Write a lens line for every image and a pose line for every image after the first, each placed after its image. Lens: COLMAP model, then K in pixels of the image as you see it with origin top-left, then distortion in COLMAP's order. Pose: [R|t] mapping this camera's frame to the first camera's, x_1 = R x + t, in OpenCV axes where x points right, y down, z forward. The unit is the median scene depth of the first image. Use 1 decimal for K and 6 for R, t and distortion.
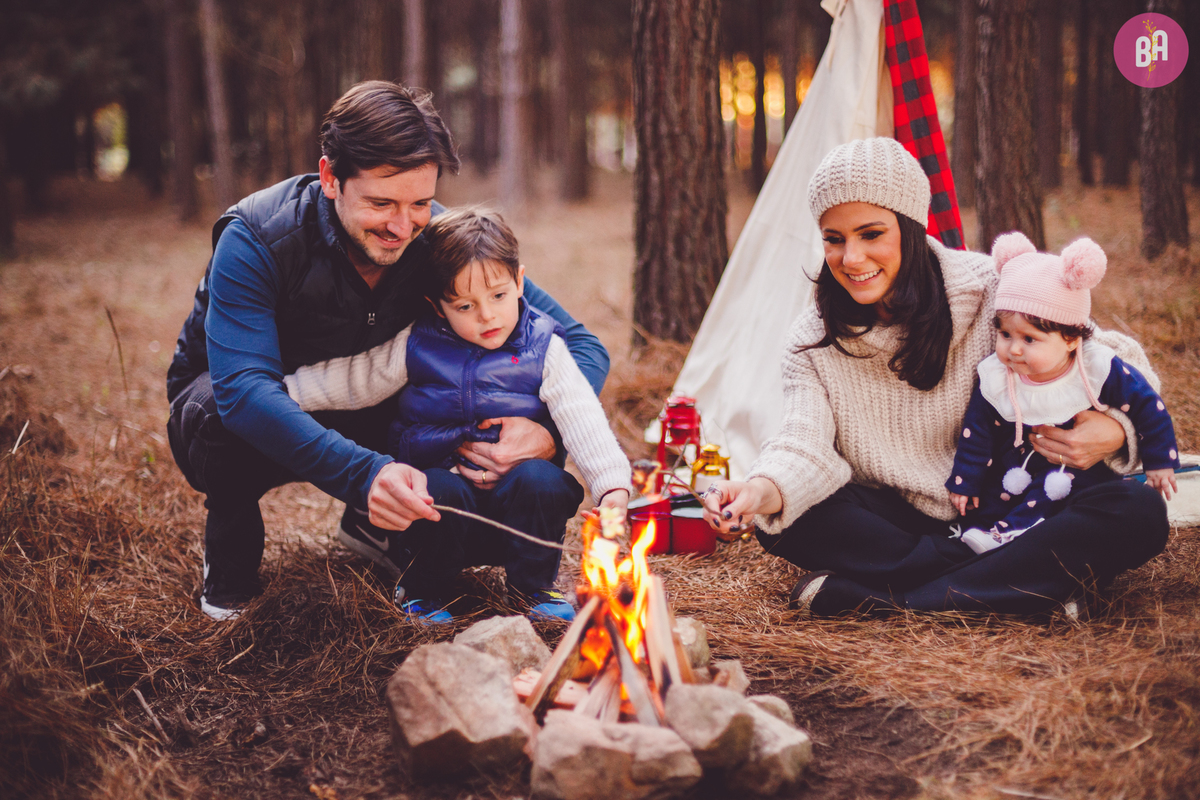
lens RADIAL K [[1757.5, 0, 601.3], [0, 1757.5, 401.8], [0, 0, 1]] dist [-0.140510, 0.070547]
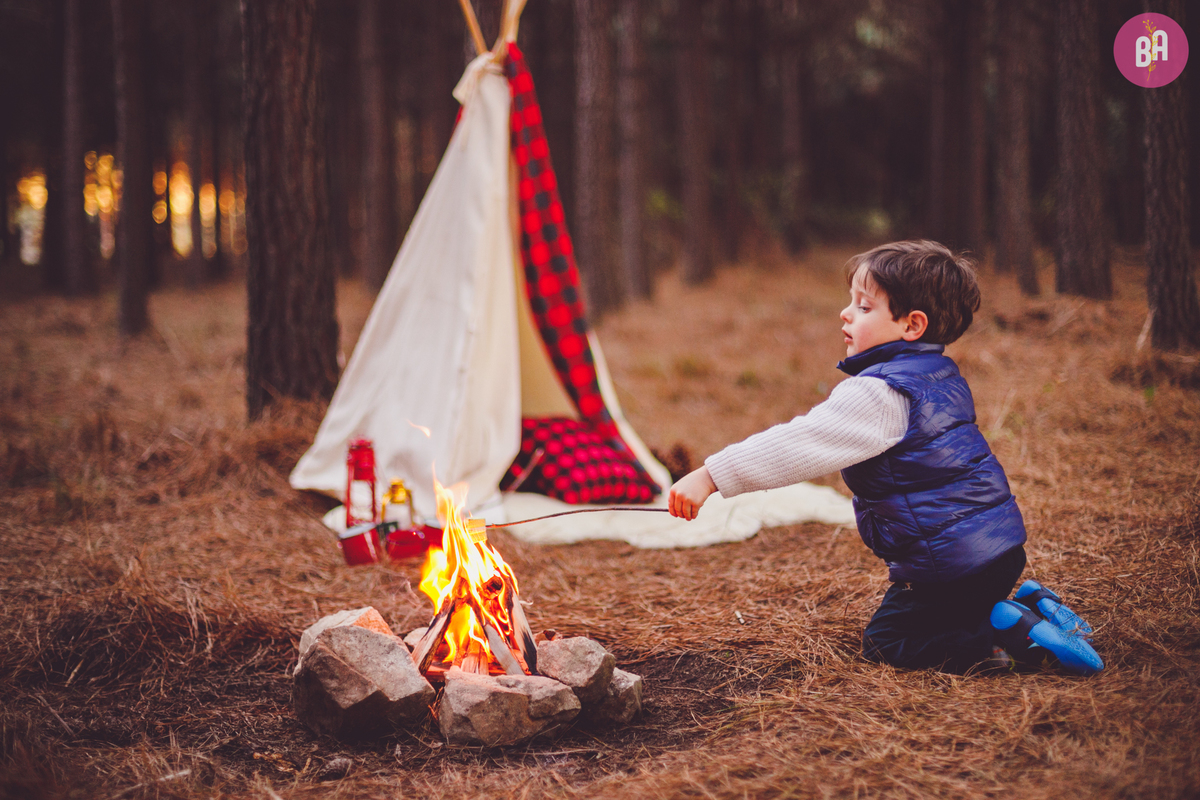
lens RADIAL K [[1762.0, 0, 599.4], [0, 1762.0, 405.6], [0, 0, 1]] dist [-0.125280, 0.044363]
pose [[0.932336, -0.036073, 0.359788, -0.323084], [0.054417, 0.997677, -0.040985, 0.045177], [-0.357474, 0.057790, 0.932133, -0.153180]]
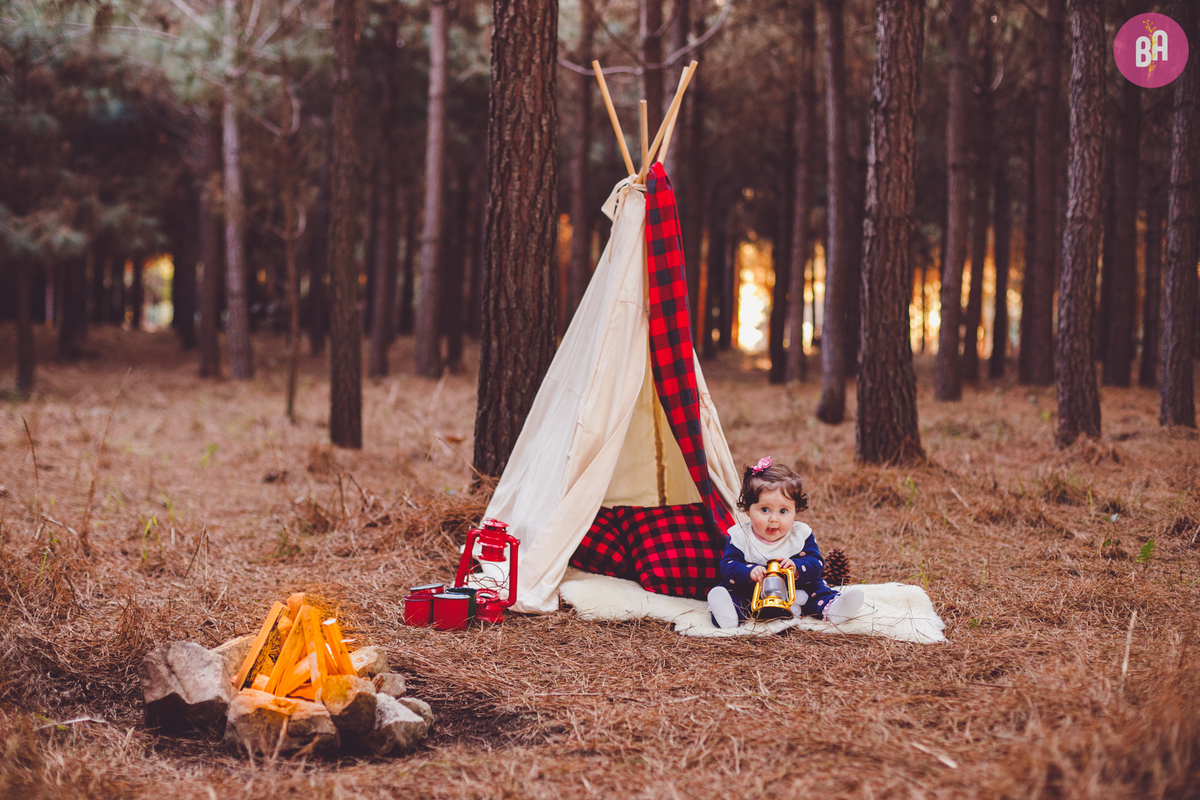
lens RADIAL K [[1821.5, 0, 596.0], [0, 1821.5, 404.3], [0, 0, 1]] dist [-0.130075, 0.060205]
pose [[0.998033, 0.049925, -0.037906, 0.279280], [-0.053503, 0.993534, -0.100140, 0.069267], [0.032661, 0.101971, 0.994251, -0.466104]]
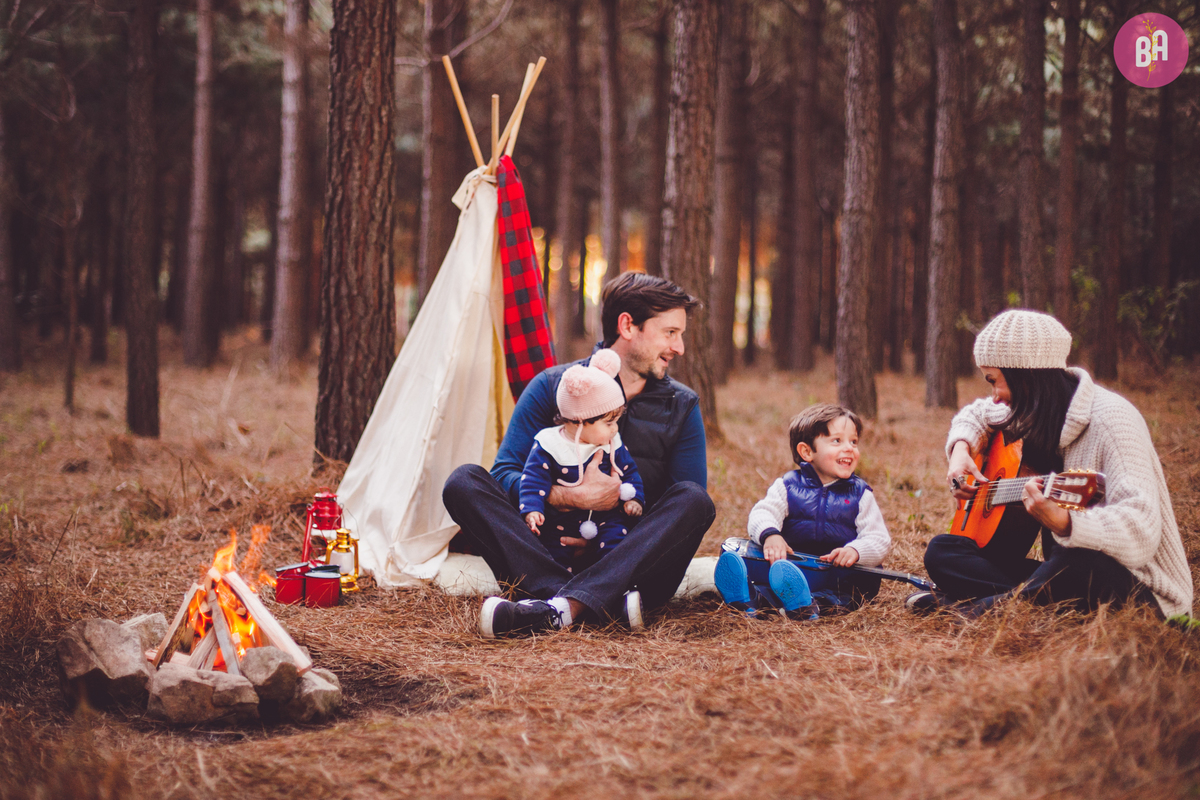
lens RADIAL K [[1821.5, 0, 596.0], [0, 1821.5, 404.3], [0, 0, 1]] dist [-0.130075, 0.060205]
pose [[0.993686, 0.042624, 0.103783, 0.152751], [-0.032116, 0.994379, -0.100892, 0.091167], [-0.107500, 0.096922, 0.989470, -0.538183]]
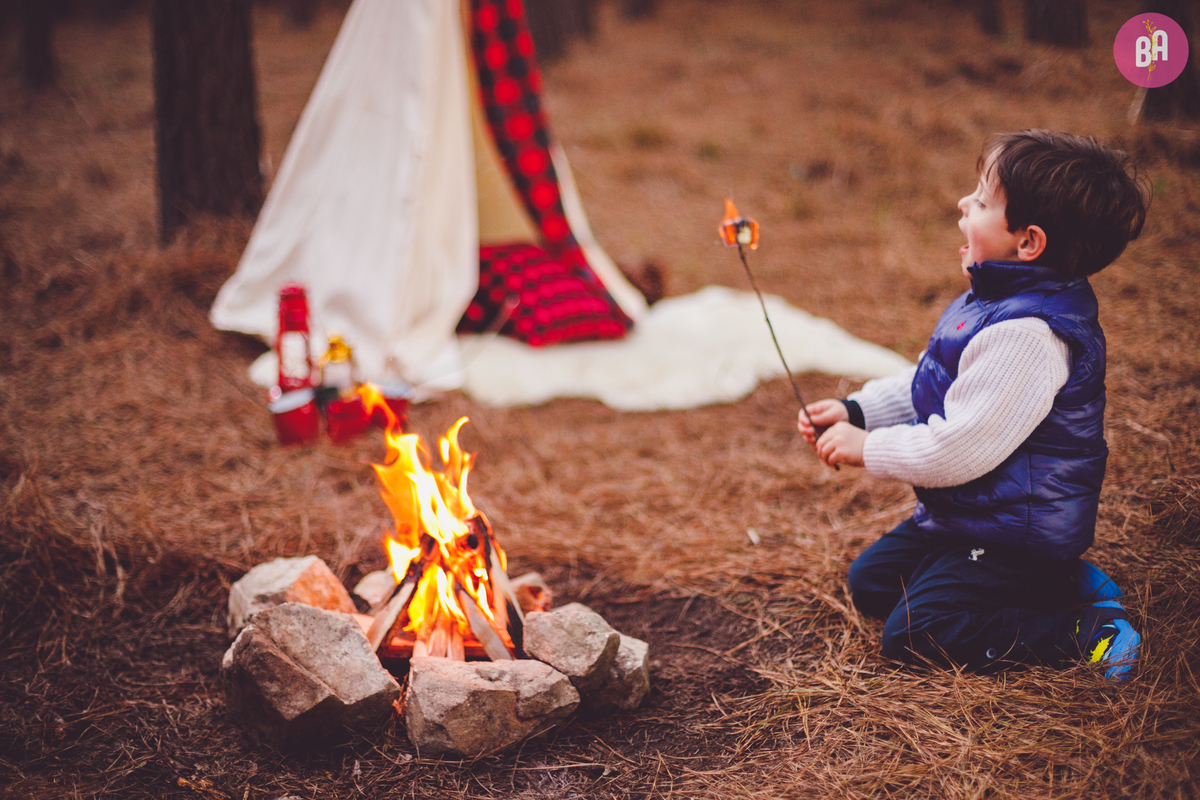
lens RADIAL K [[1762.0, 0, 599.4], [0, 1762.0, 405.6], [0, 0, 1]] dist [-0.125280, 0.044363]
pose [[0.916378, -0.103483, 0.386709, -0.267420], [0.059412, 0.990469, 0.124260, -0.069886], [-0.395882, -0.090894, 0.913792, 0.075324]]
